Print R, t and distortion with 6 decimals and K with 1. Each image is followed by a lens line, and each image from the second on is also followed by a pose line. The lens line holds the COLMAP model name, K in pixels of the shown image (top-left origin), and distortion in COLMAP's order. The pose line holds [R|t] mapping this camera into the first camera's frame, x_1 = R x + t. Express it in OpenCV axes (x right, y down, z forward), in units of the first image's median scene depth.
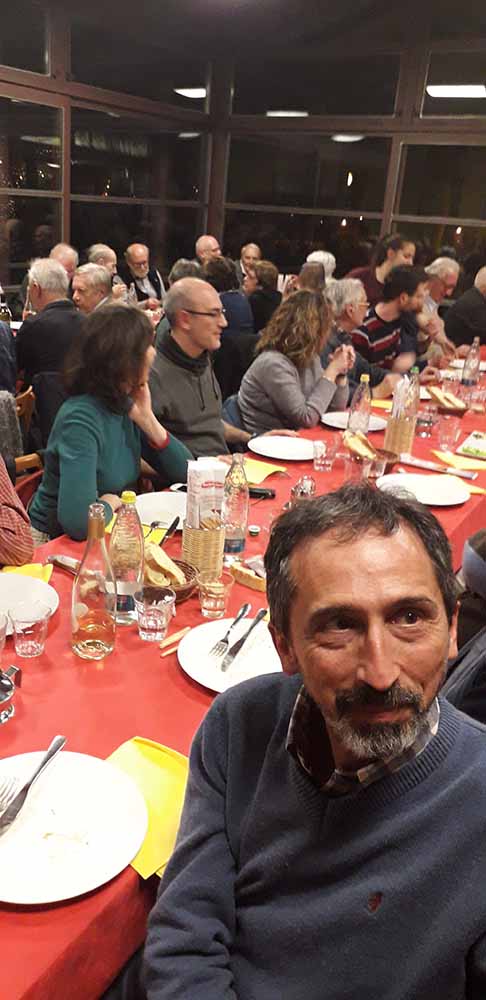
lens RADIAL K [[707.2, 0, 243.0], [0, 707.2, 500.0], [0, 0, 1]] dist [0.003626, -0.001320]
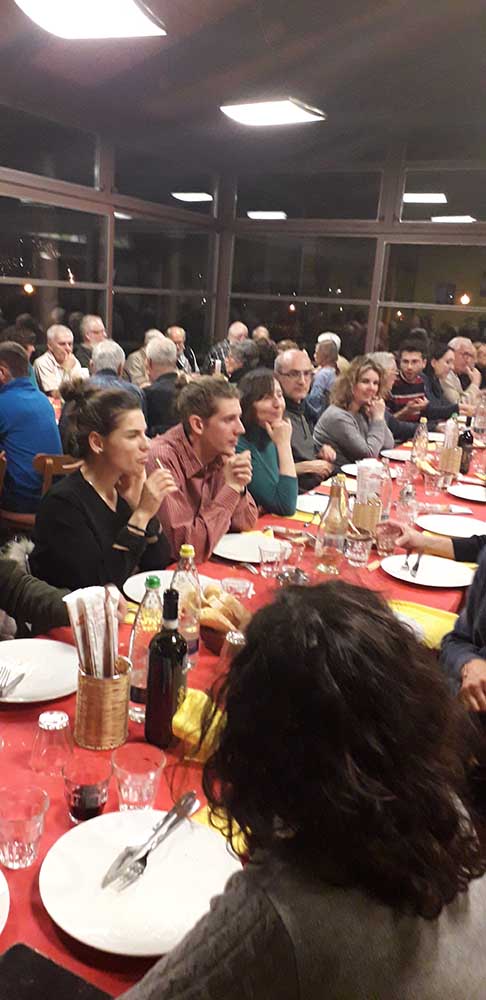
lens RADIAL K [[730.3, 0, 243.0], [0, 730.3, 500.0], [0, 0, 1]] dist [0.064392, 0.001588]
pose [[0.996986, -0.023944, 0.073791, -0.110132], [0.032386, 0.992789, -0.115421, 0.050277], [-0.070495, 0.117463, 0.990572, -0.138963]]
